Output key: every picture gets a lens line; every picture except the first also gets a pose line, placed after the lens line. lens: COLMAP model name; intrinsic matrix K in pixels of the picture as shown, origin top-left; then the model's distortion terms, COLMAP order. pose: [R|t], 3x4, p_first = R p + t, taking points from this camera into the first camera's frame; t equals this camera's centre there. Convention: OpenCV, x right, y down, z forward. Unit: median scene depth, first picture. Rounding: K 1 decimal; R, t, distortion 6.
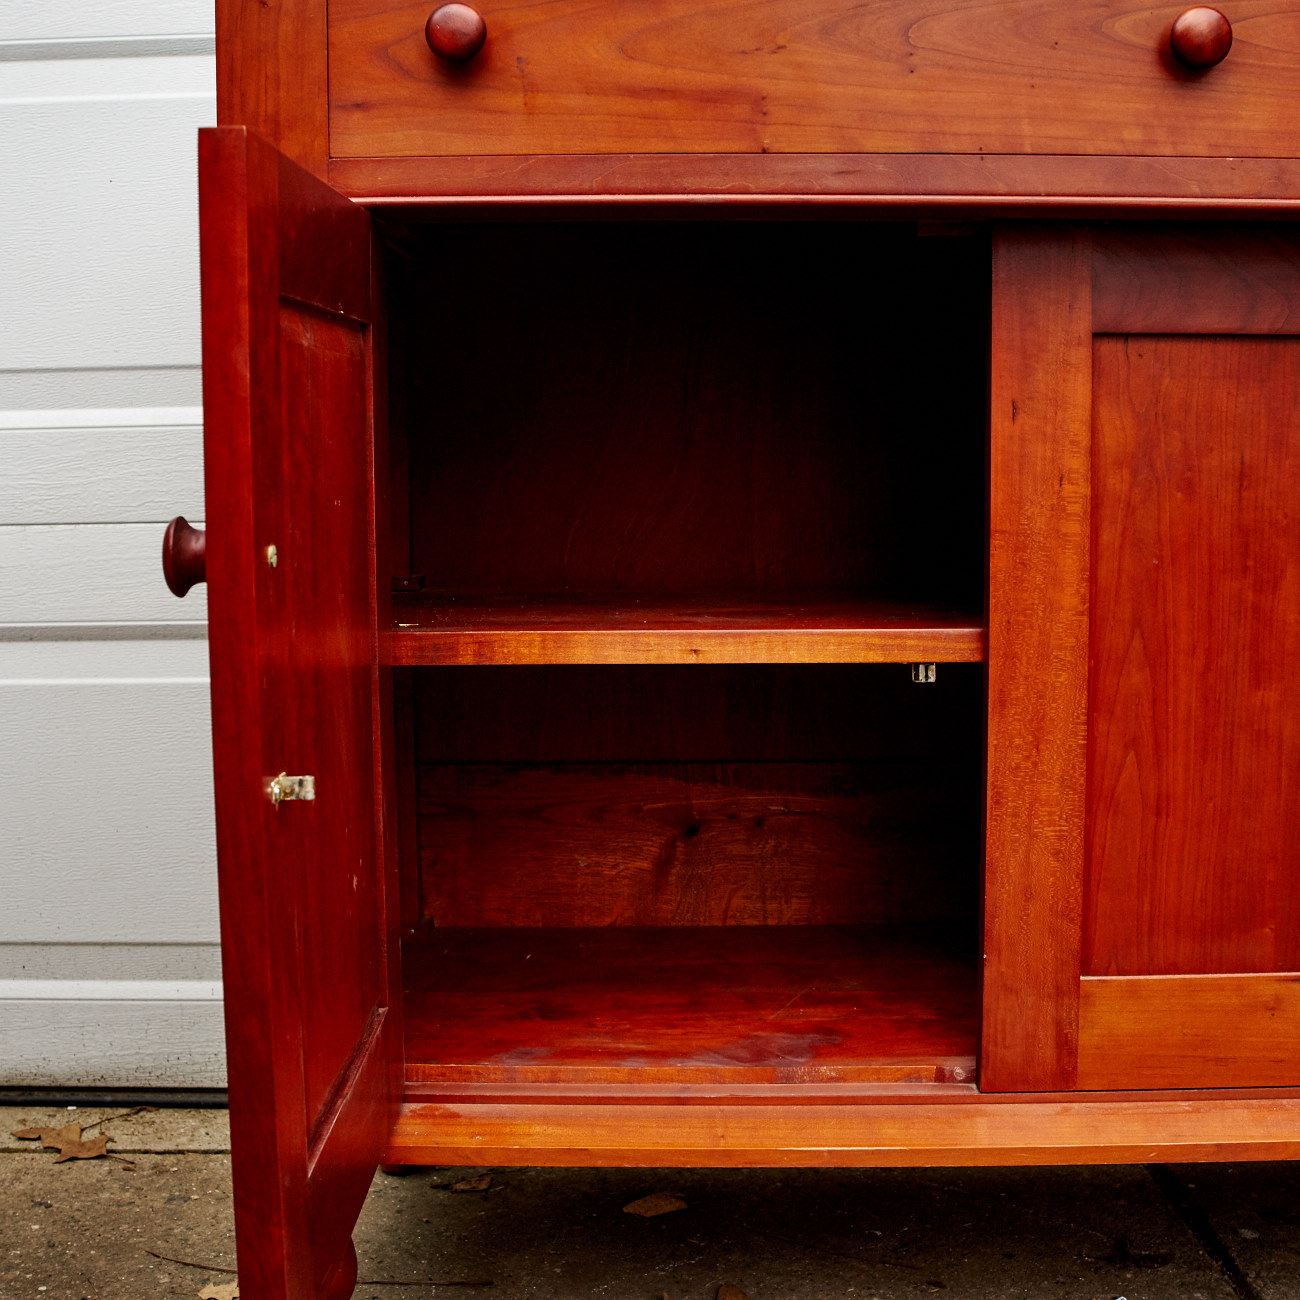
lens RADIAL K [[1883.6, 0, 635.8], [0, 1883.6, 670.5], [0, 0, 1]] dist [-0.151506, 0.000000]
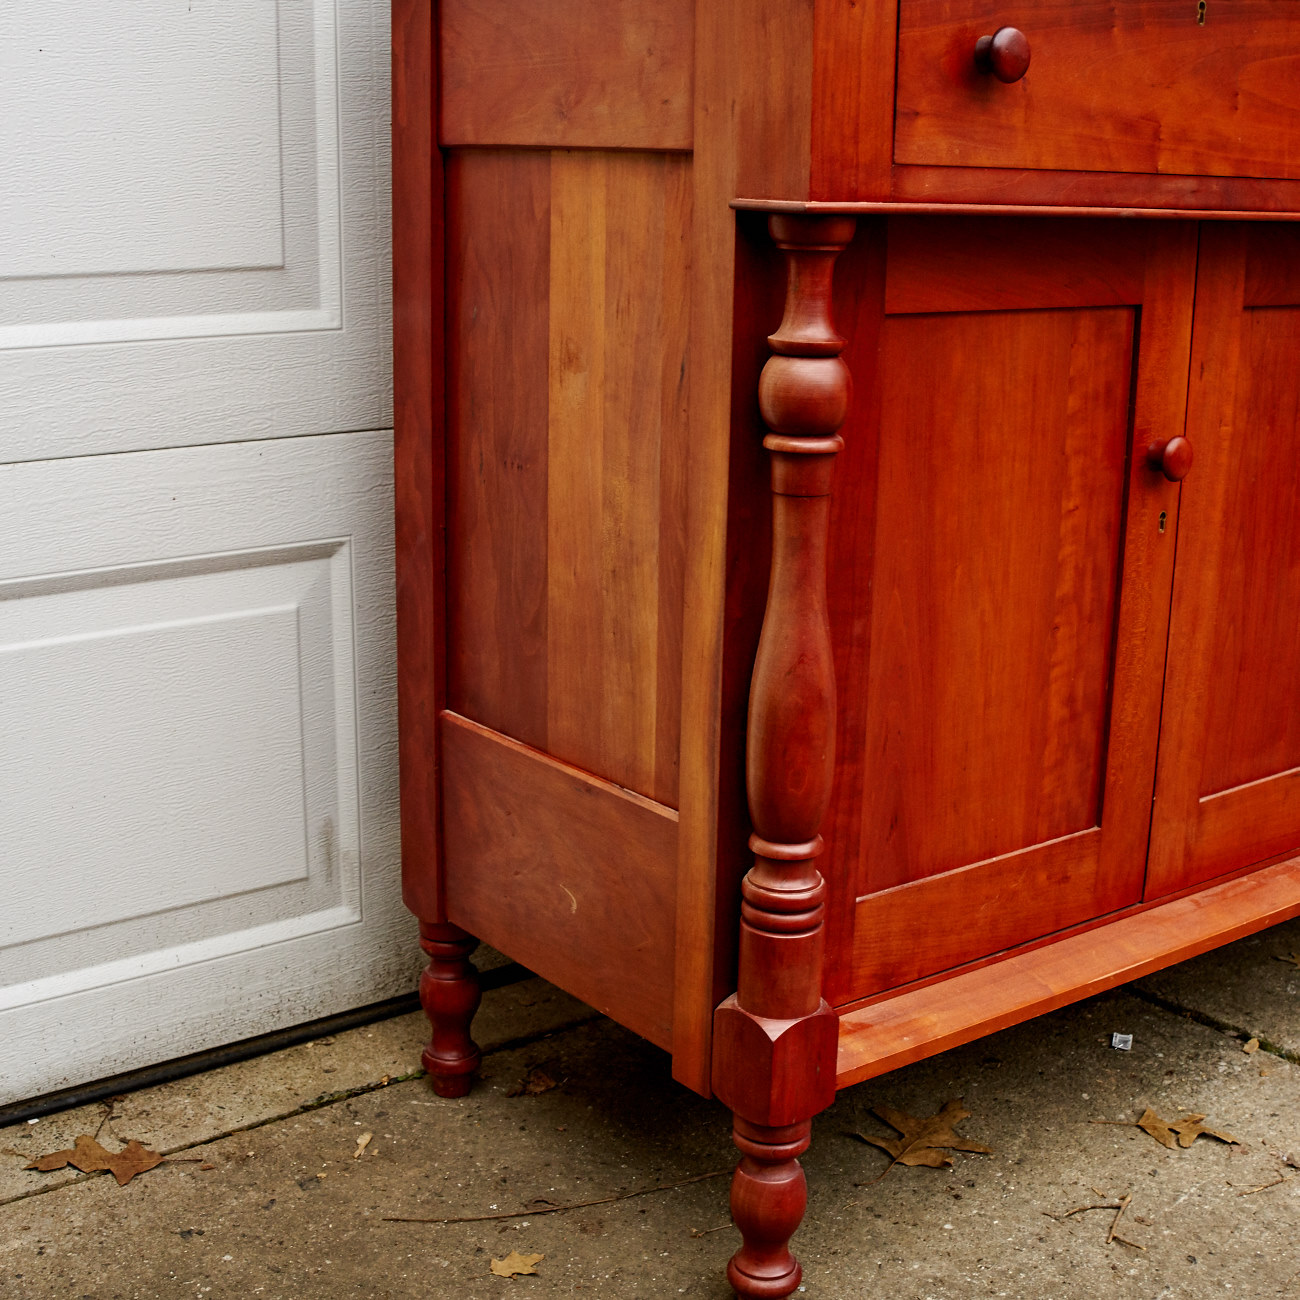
lens RADIAL K [[1883.6, 0, 644.3], [0, 1883.6, 661.9], [0, 0, 1]] dist [-0.151506, 0.000000]
pose [[0.796714, -0.135886, 0.588882, -0.586193], [0.046851, 0.985349, 0.163986, -0.115381], [-0.602538, -0.103060, 0.791408, 0.155763]]
